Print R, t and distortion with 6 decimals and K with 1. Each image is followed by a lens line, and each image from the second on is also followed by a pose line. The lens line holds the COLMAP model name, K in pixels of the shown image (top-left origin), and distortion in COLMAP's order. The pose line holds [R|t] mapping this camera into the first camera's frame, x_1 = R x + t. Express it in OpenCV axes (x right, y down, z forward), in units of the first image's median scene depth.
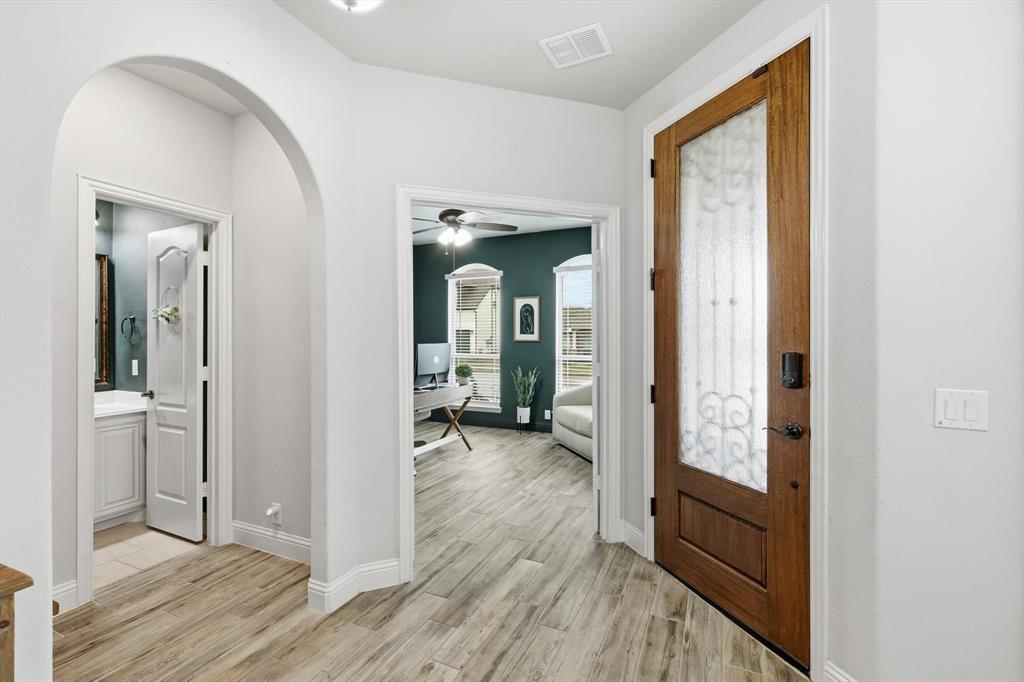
lens RADIAL K [[448.4, 0, 513.1], [0, 448.4, 337.6], [0, 0, 1]] dist [0.001348, 0.000325]
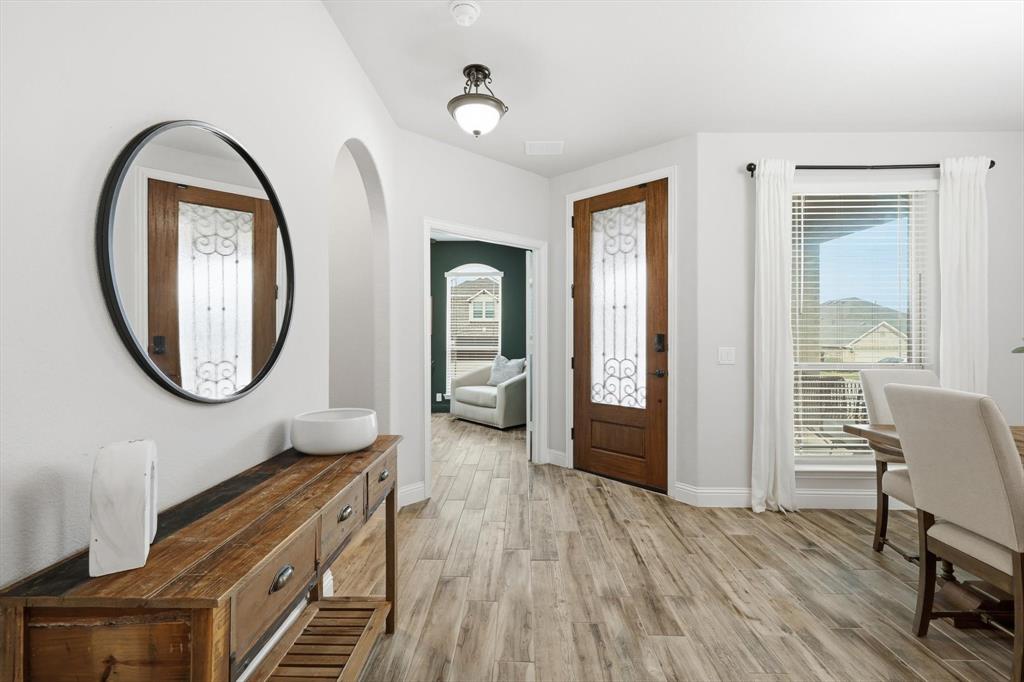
lens RADIAL K [[448.4, 0, 513.1], [0, 448.4, 337.6], [0, 0, 1]] dist [0.001348, 0.000325]
pose [[0.917862, -0.002598, 0.396891, -0.603602], [0.001541, 0.999994, 0.002983, 0.034629], [-0.396897, -0.002126, 0.917861, -0.446147]]
